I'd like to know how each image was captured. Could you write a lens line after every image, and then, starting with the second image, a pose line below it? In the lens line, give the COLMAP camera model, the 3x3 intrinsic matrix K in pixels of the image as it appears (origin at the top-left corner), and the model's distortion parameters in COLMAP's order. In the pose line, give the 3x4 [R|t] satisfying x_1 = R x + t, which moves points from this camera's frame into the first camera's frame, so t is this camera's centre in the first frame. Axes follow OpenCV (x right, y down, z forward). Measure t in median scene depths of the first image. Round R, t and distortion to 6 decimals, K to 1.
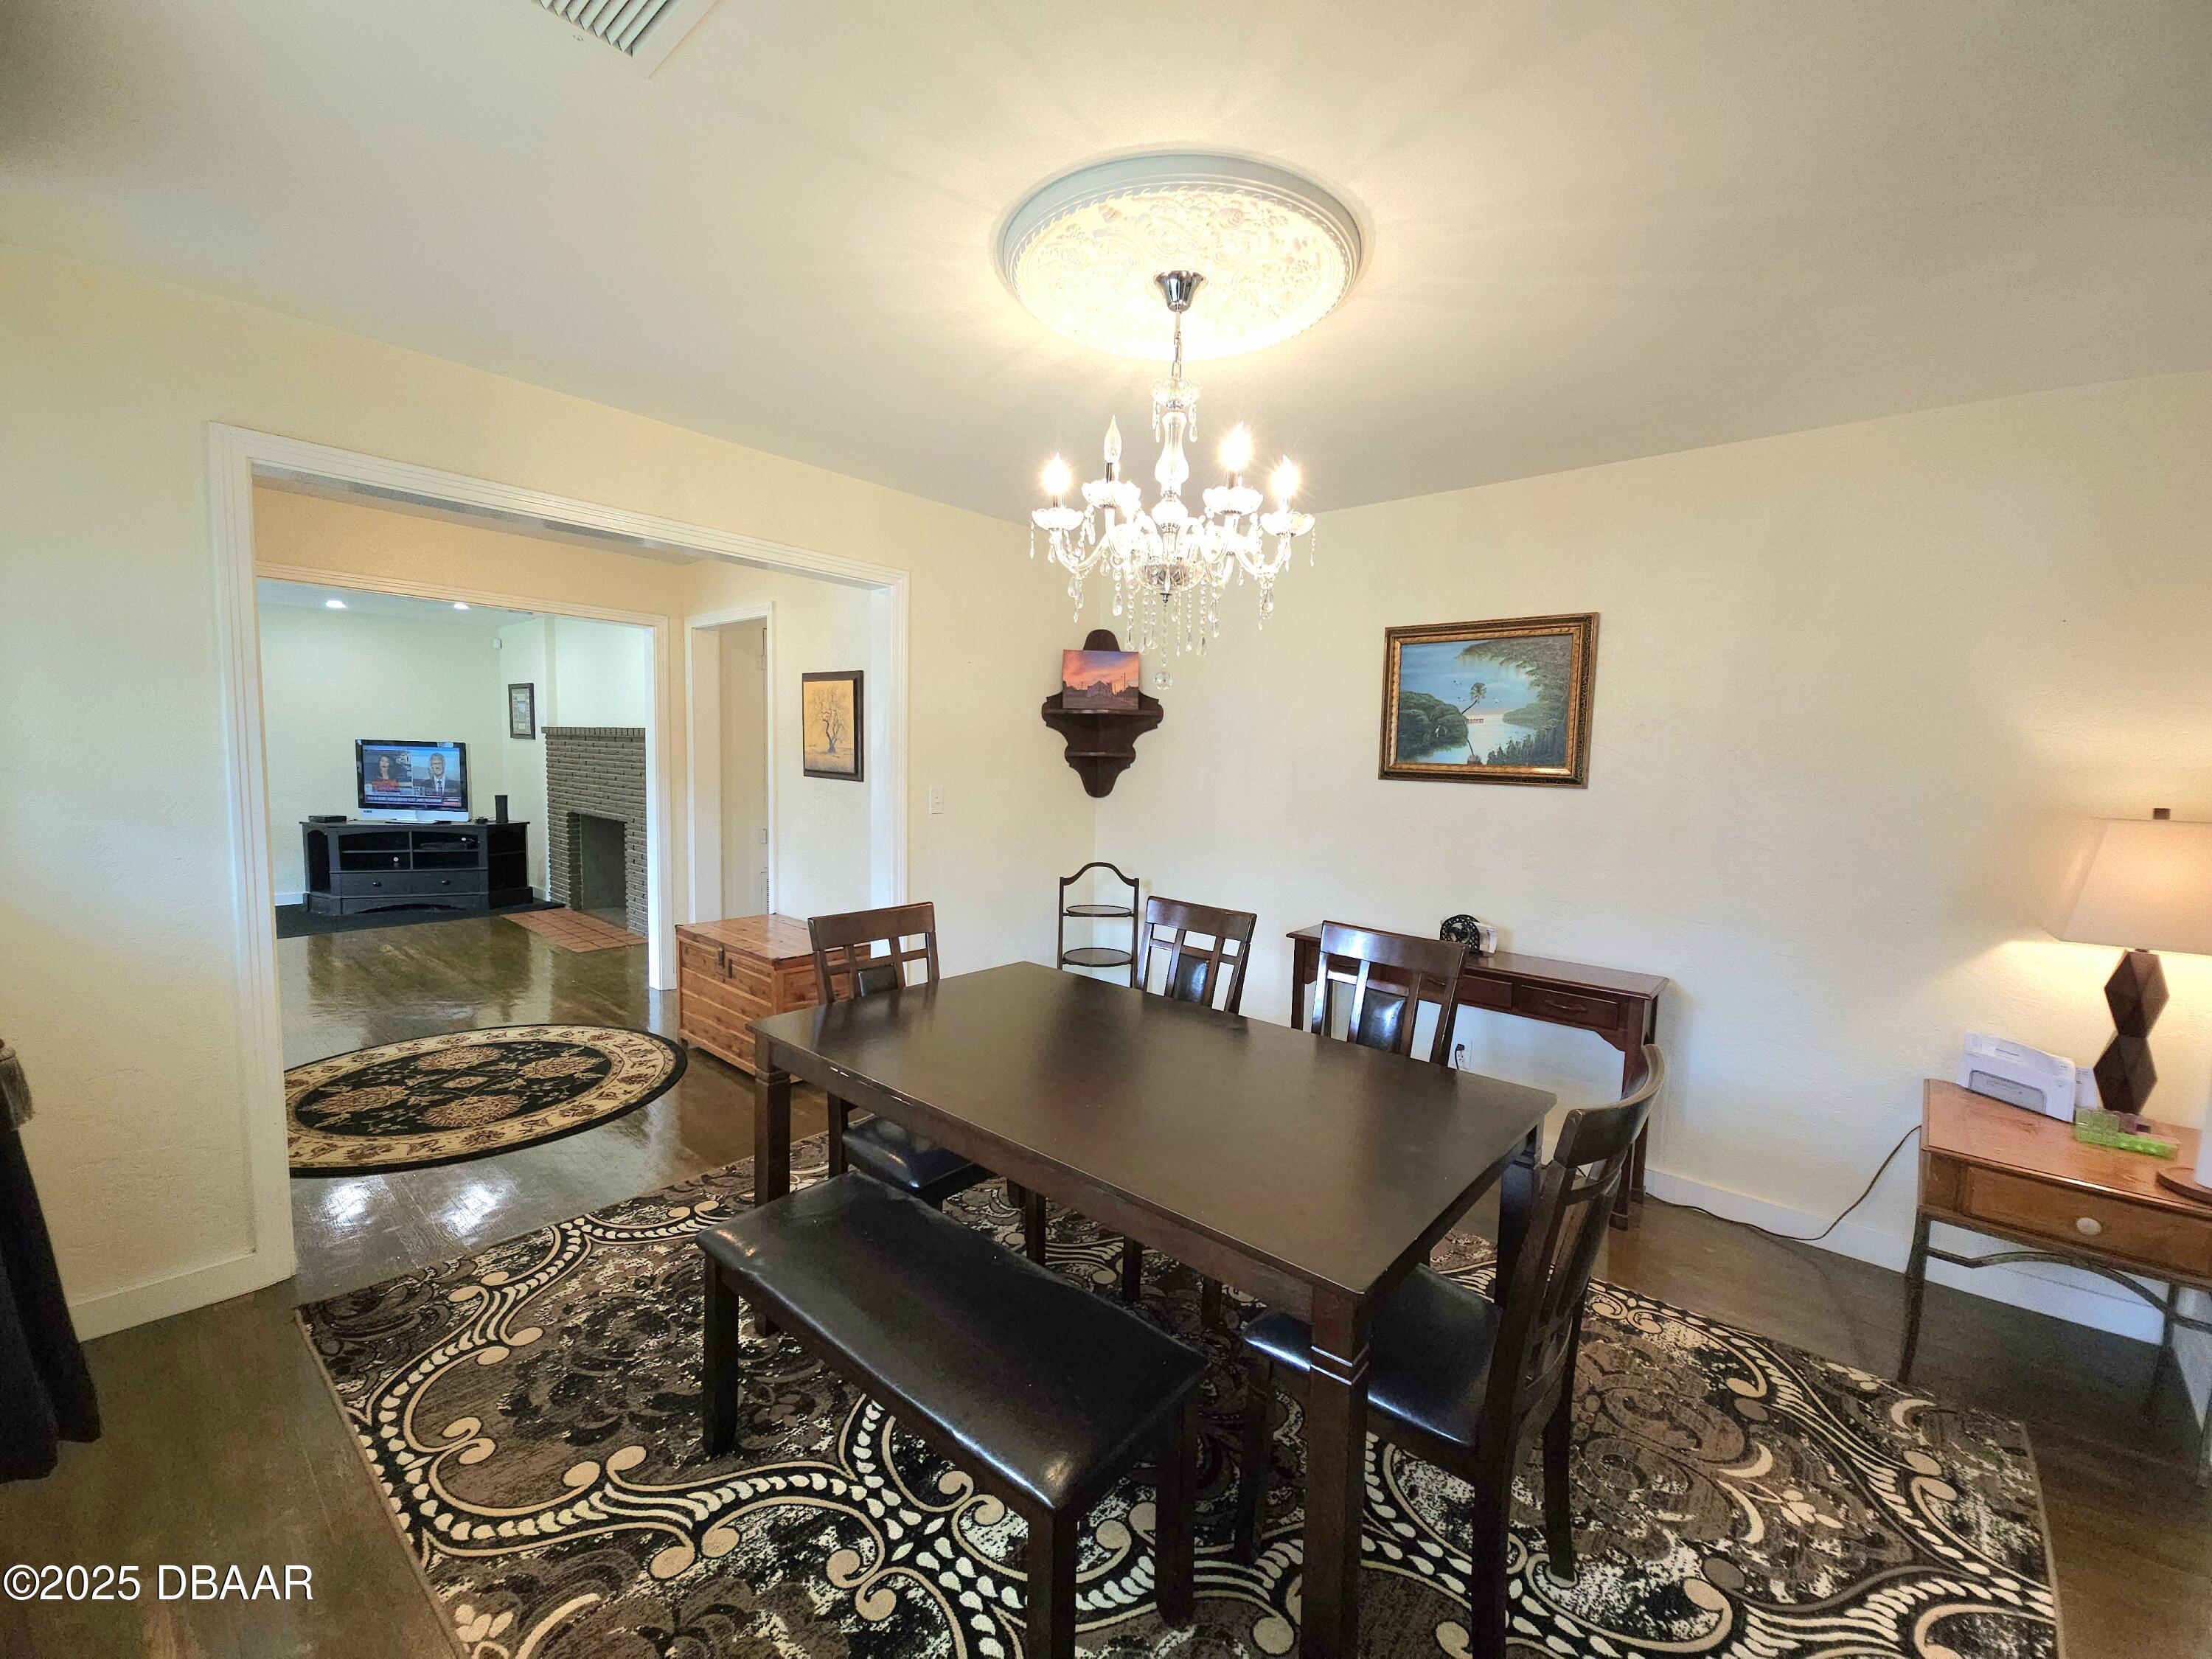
lens RADIAL K [[899.8, 0, 1110.0], [0, 899.8, 832.9], [0, 0, 1]] dist [-0.001590, -0.000305]
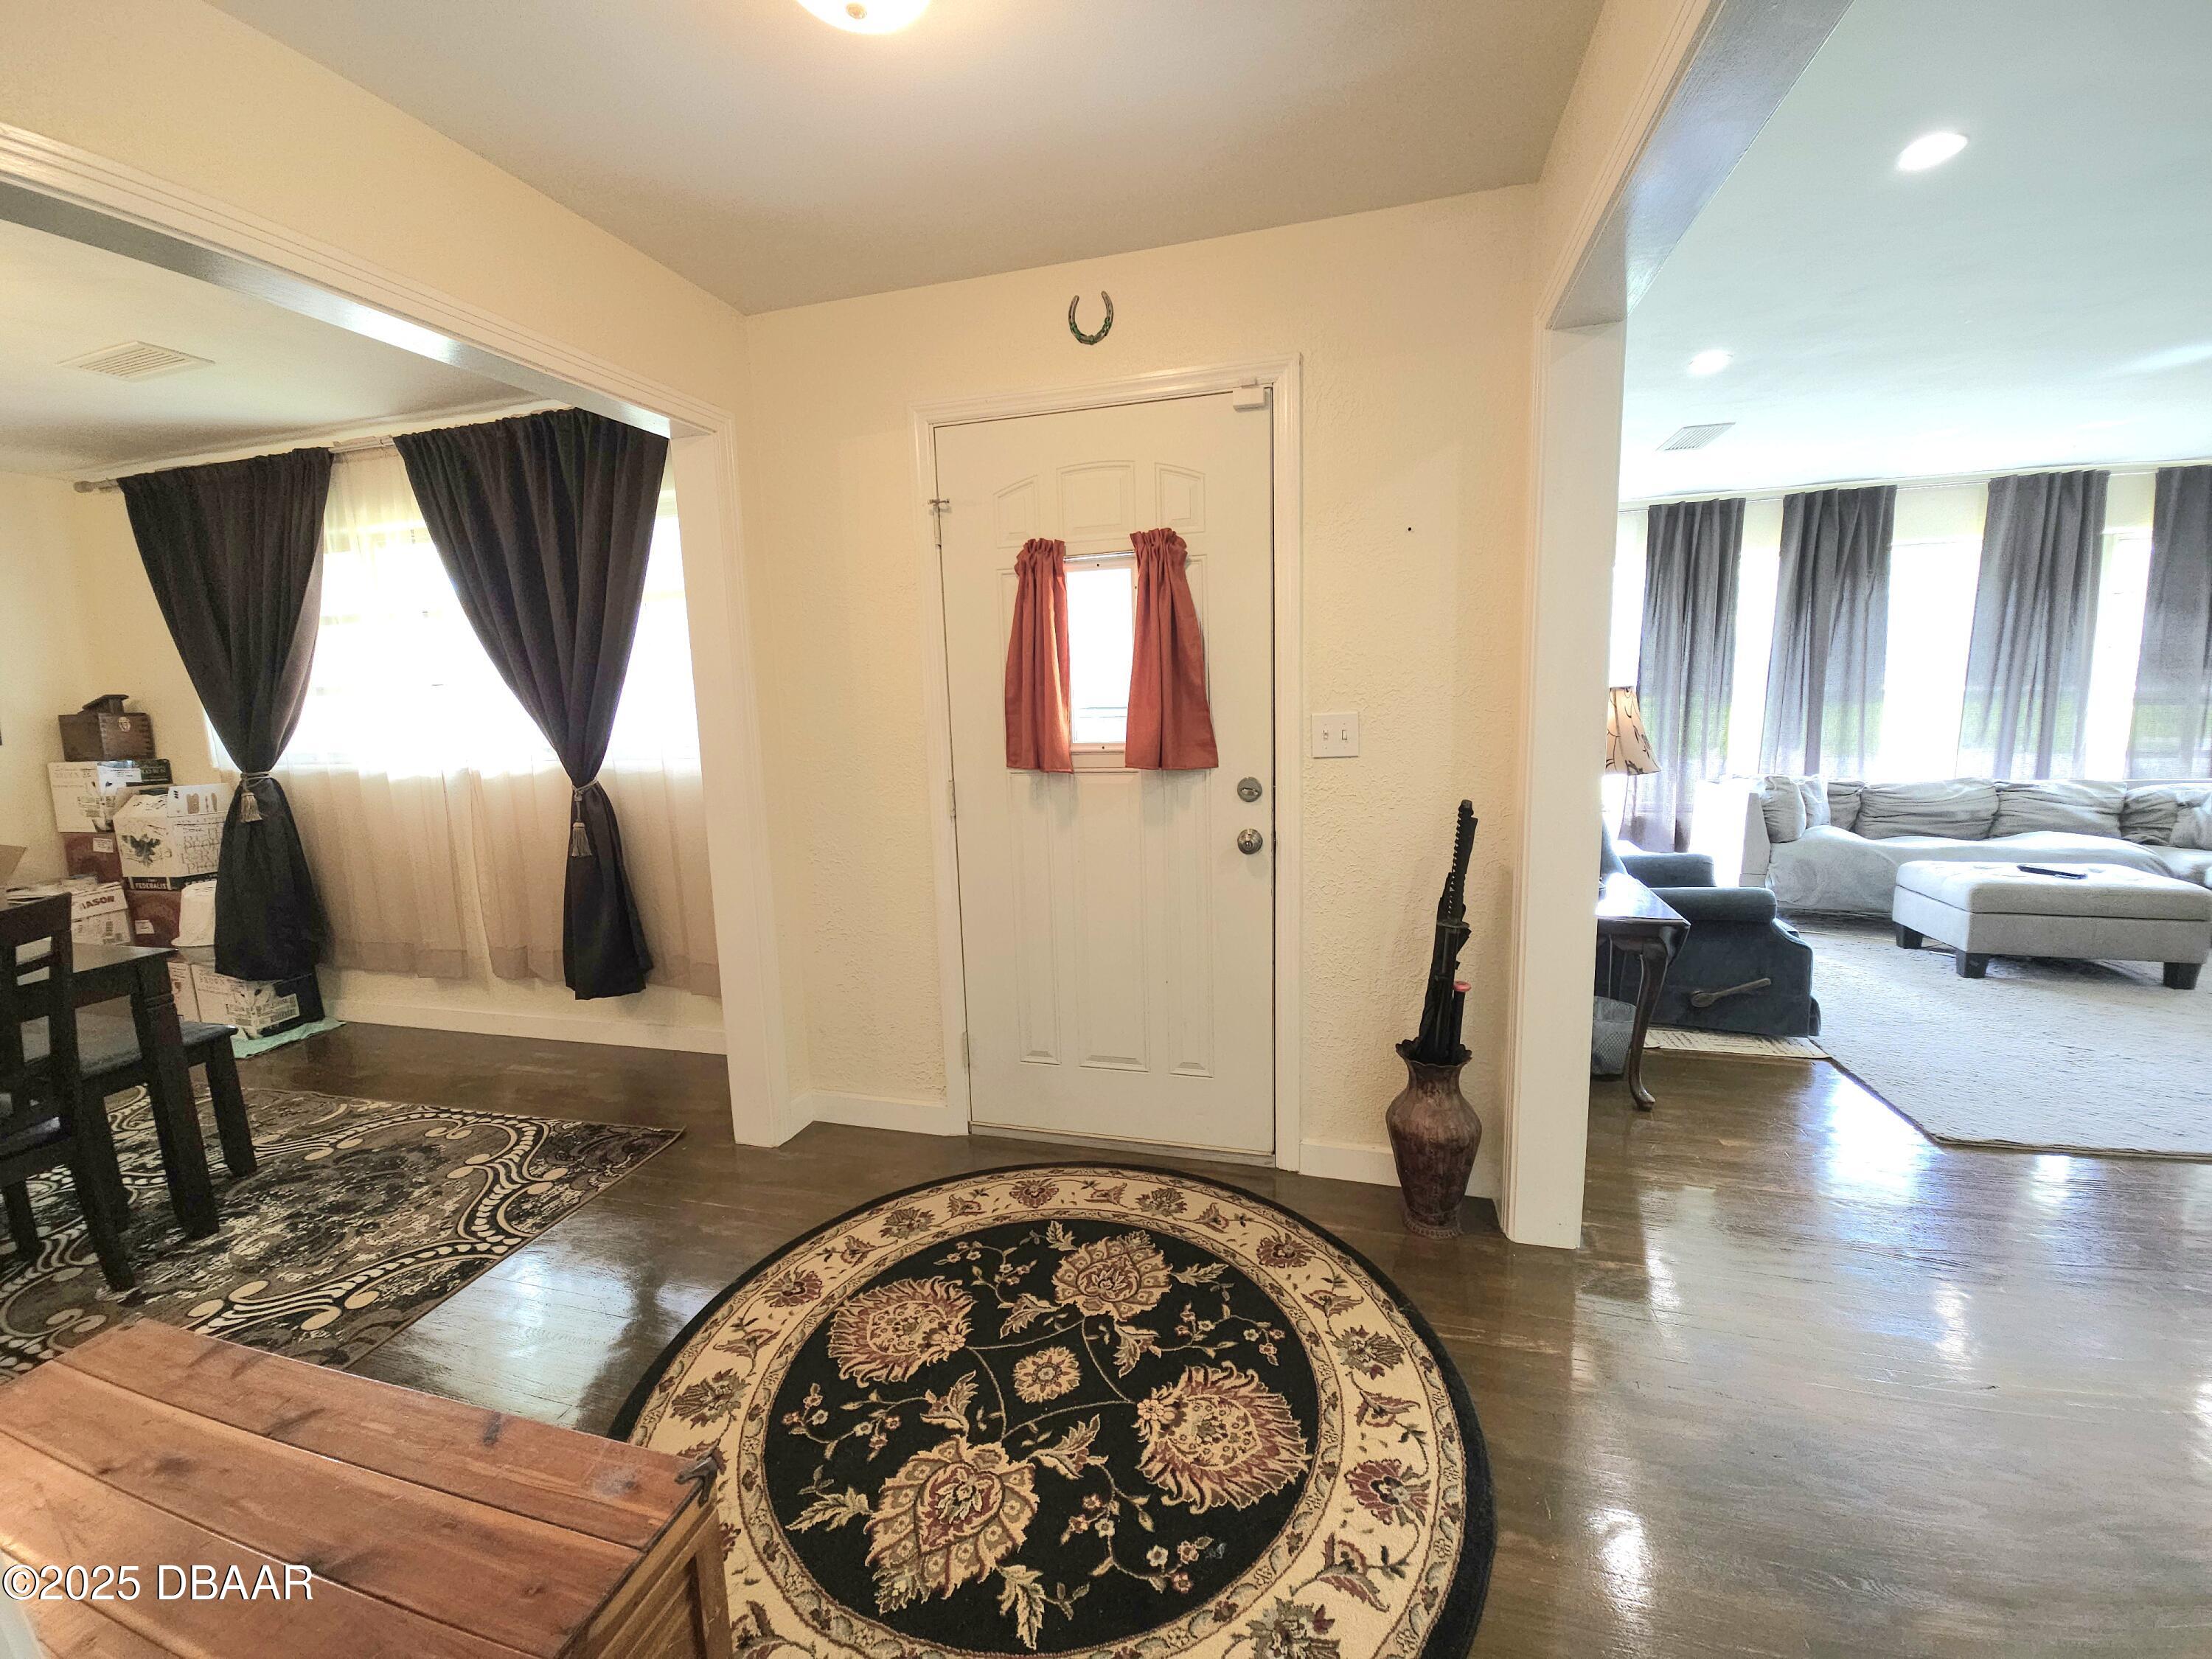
lens RADIAL K [[899.8, 0, 1104.4], [0, 899.8, 825.8], [0, 0, 1]] dist [-0.001590, -0.000305]
pose [[-0.904950, 0.060044, -0.421261, -0.745715], [-0.034129, 0.976563, 0.212509, -0.153167], [0.424148, 0.206687, -0.881691, 1.840760]]
